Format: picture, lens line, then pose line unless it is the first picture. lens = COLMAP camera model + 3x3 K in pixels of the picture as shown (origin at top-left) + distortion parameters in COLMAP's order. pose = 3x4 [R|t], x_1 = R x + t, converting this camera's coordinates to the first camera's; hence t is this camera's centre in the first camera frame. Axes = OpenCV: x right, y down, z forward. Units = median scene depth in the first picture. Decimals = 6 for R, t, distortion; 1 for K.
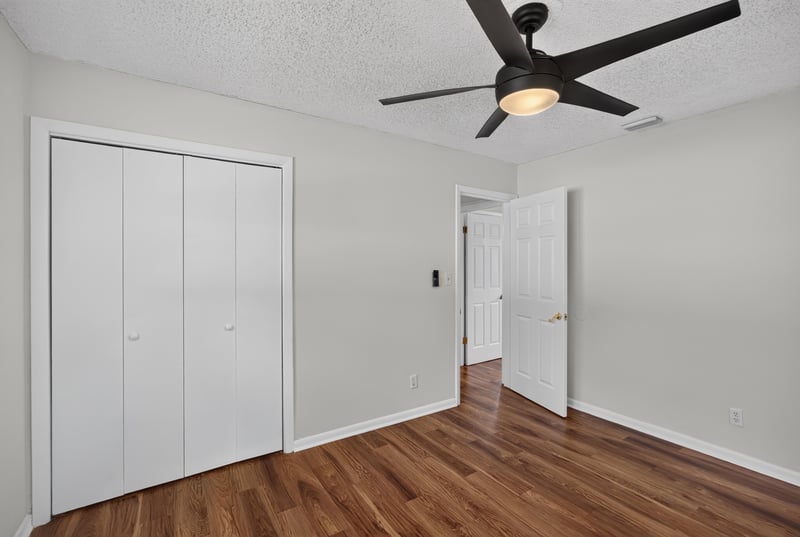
lens RADIAL K [[372.8, 0, 376.4], [0, 372.8, 262.3], [0, 0, 1]] dist [-0.004705, 0.000008]
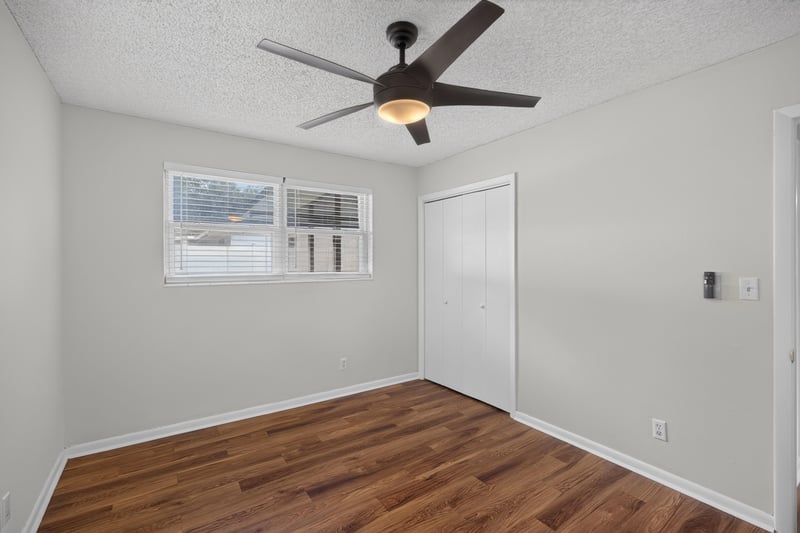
lens RADIAL K [[353.0, 0, 400.5], [0, 353.0, 266.2], [0, 0, 1]] dist [-0.011187, 0.001903]
pose [[0.033265, 0.008957, -0.999406, 0.960956], [0.002807, 0.999955, 0.009055, 0.007869], [0.999443, -0.003106, 0.033238, 0.646255]]
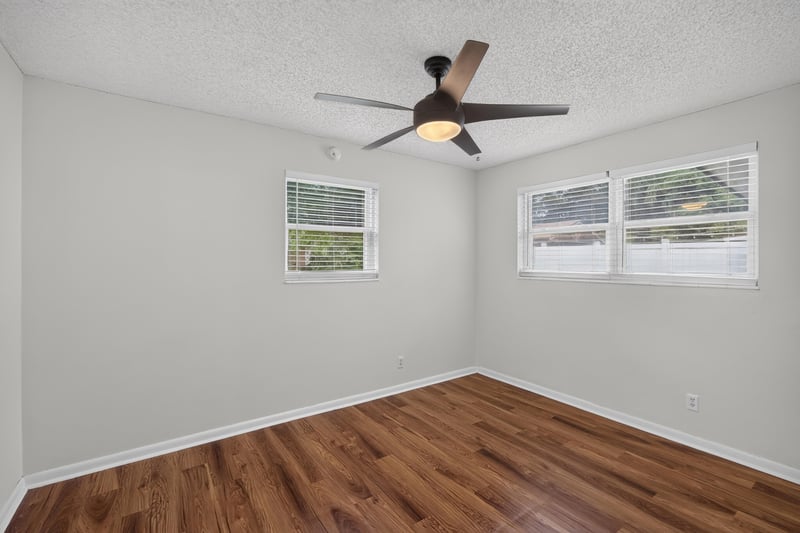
lens RADIAL K [[353.0, 0, 404.0], [0, 353.0, 264.5], [0, 0, 1]] dist [-0.011187, 0.001903]
pose [[-0.999253, 0.005344, -0.038271, 0.349385], [0.005104, 0.999967, 0.006364, 0.005592], [0.038304, 0.006164, -0.999247, 1.523106]]
